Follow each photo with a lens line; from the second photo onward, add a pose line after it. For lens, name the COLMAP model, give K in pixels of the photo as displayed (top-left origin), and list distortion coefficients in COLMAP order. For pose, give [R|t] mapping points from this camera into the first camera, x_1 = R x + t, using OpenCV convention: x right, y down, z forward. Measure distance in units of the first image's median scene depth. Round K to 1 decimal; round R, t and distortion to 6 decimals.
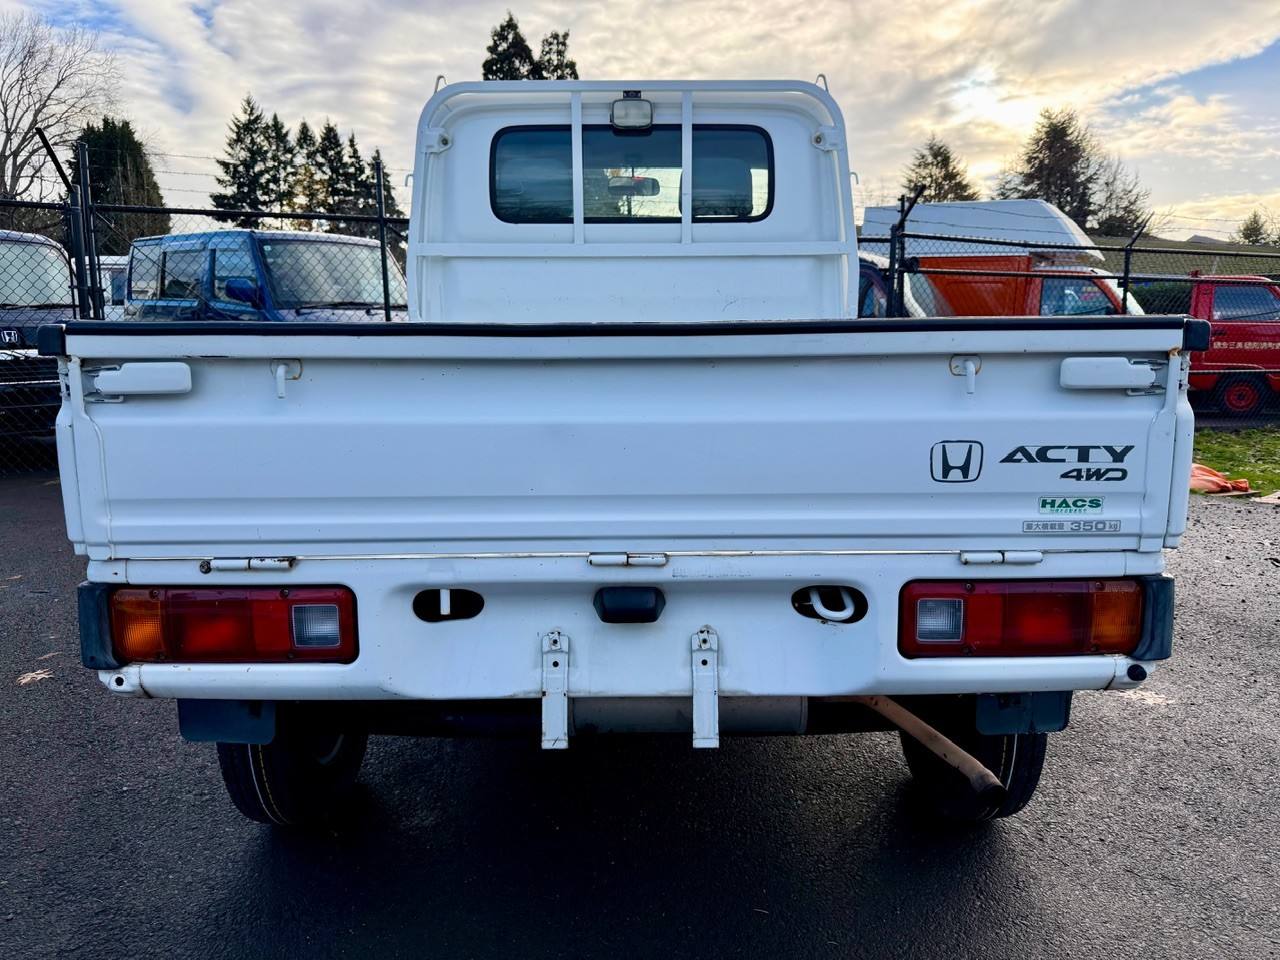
lens RADIAL K [[908.9, 0, 642.5], [0, 908.9, 478.3], [0, 0, 1]] dist [0.030479, -0.043050]
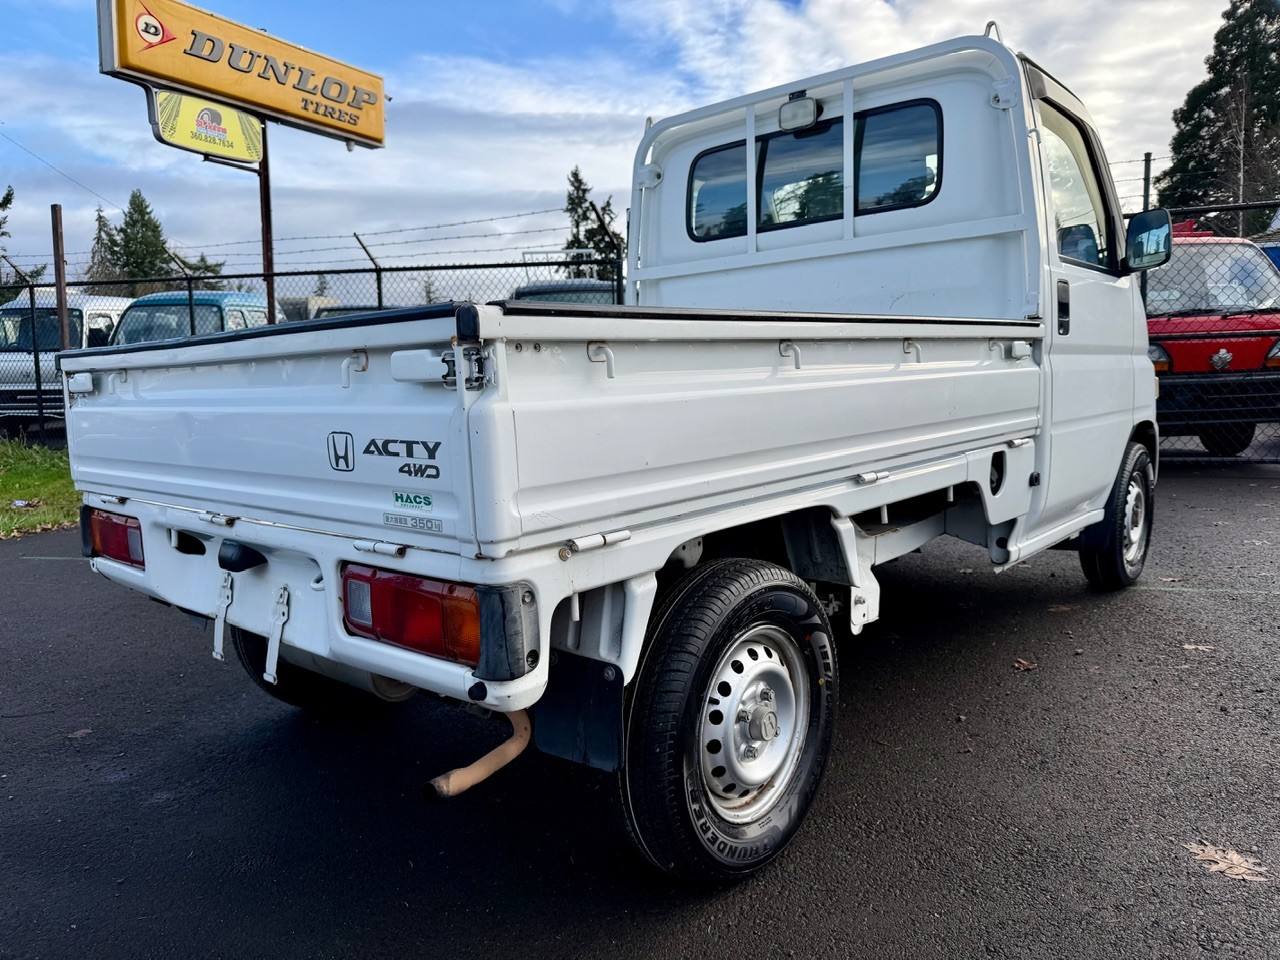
lens RADIAL K [[908.9, 0, 644.7], [0, 908.9, 477.1], [0, 0, 1]] dist [0.030479, -0.043050]
pose [[0.739821, 0.056275, -0.670447, 1.310313], [-0.069817, 0.997537, 0.006688, -0.020194], [0.669172, 0.041861, 0.741928, 0.437958]]
